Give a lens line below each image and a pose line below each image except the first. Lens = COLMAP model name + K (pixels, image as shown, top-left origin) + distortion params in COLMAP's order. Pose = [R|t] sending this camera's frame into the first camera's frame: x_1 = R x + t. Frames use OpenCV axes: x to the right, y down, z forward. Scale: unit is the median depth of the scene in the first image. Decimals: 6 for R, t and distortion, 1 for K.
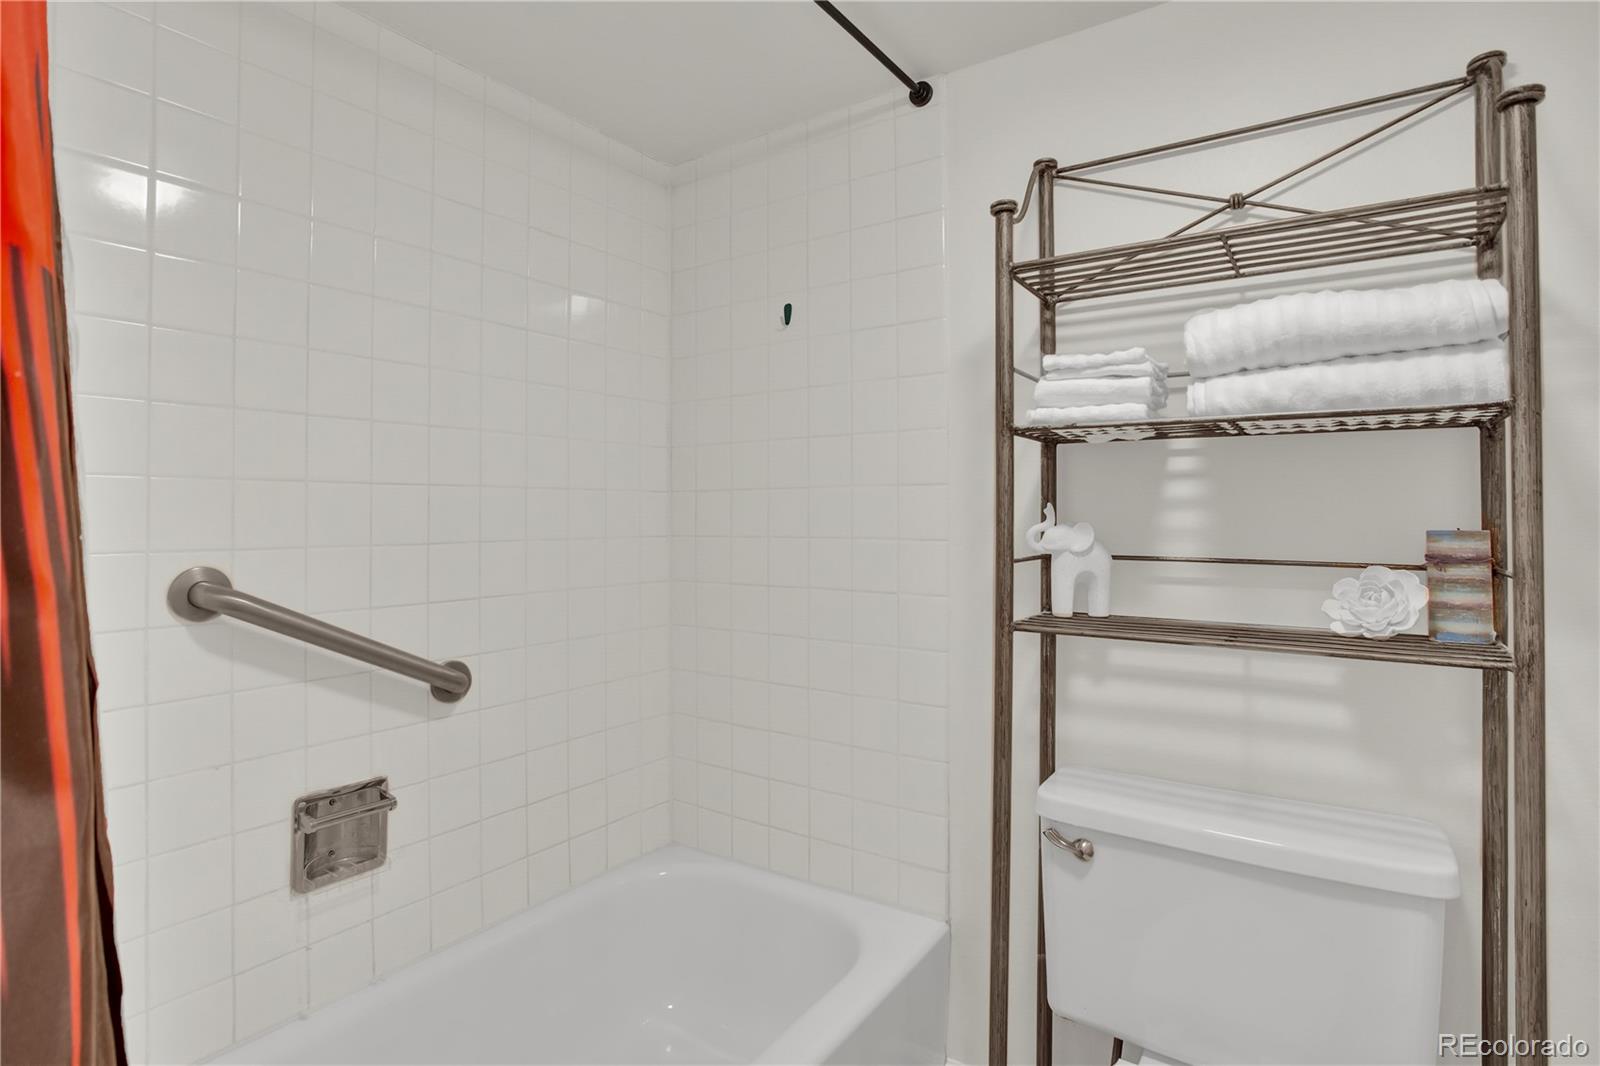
lens RADIAL K [[819.5, 0, 791.4], [0, 819.5, 527.8], [0, 0, 1]] dist [-0.066834, 0.033816]
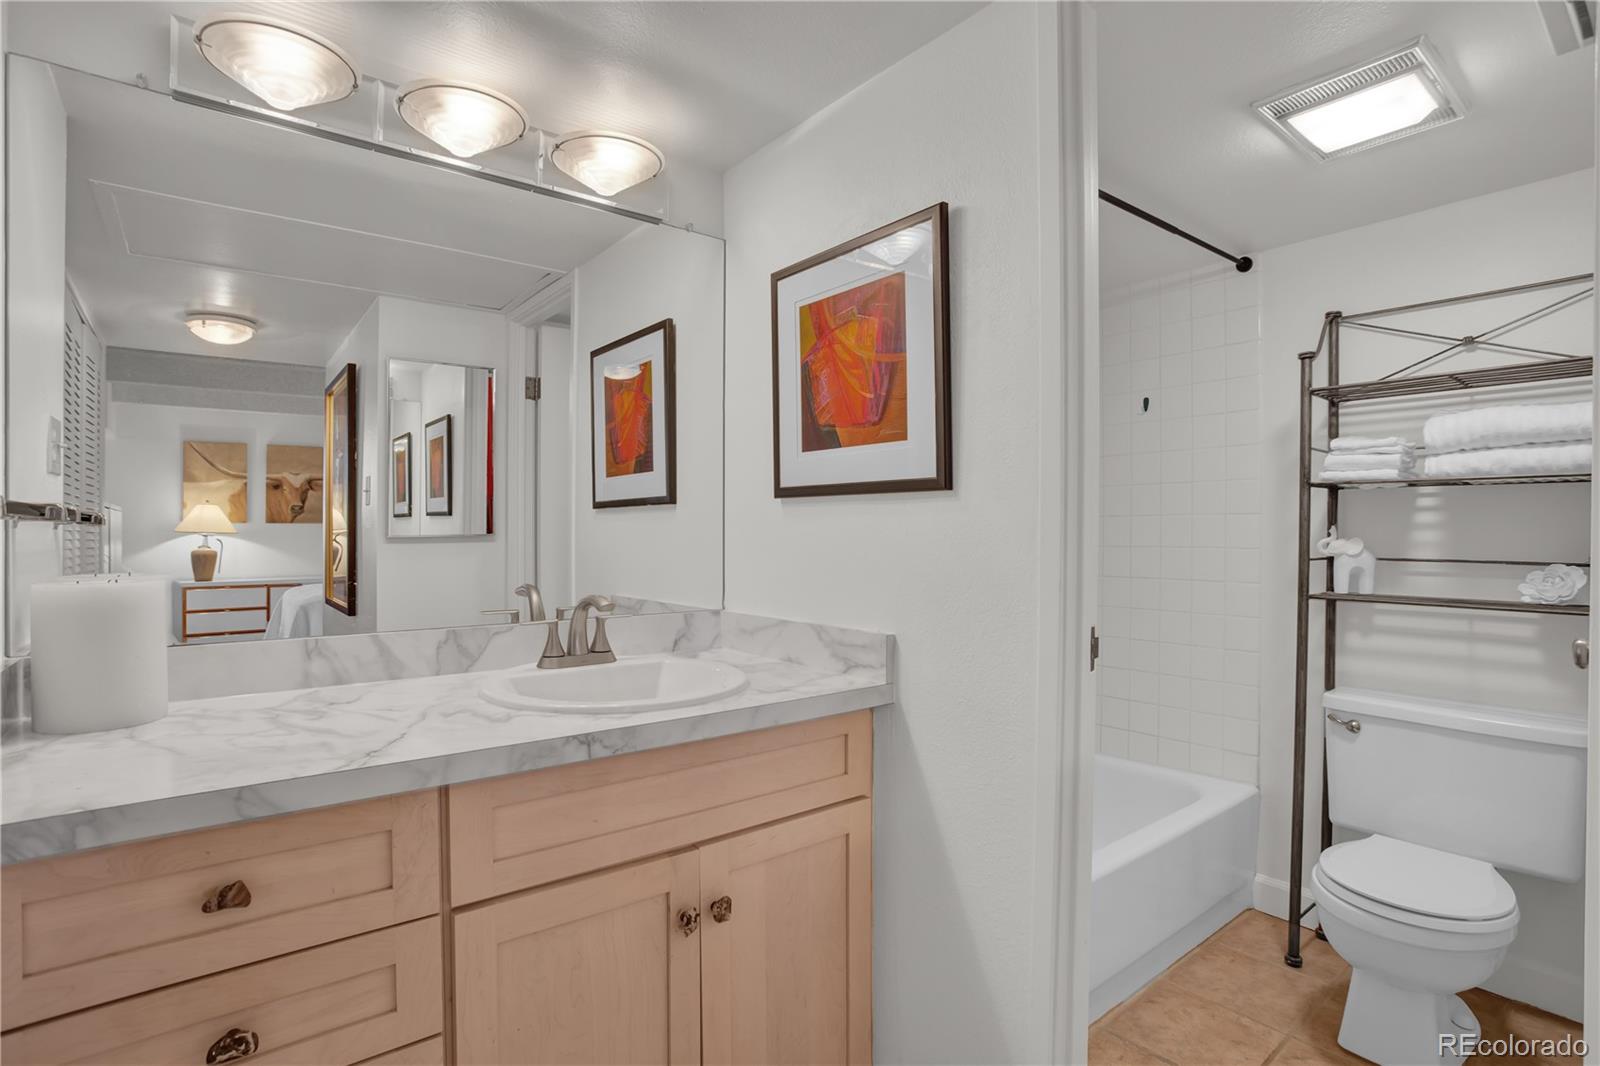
lens RADIAL K [[784.2, 0, 799.5], [0, 784.2, 551.0], [0, 0, 1]] dist [-0.070861, 0.035709]
pose [[0.956243, 0.010252, -0.292395, -0.289840], [-0.007661, 0.999921, 0.010003, 0.014692], [0.292474, -0.007325, 0.956245, -0.874716]]
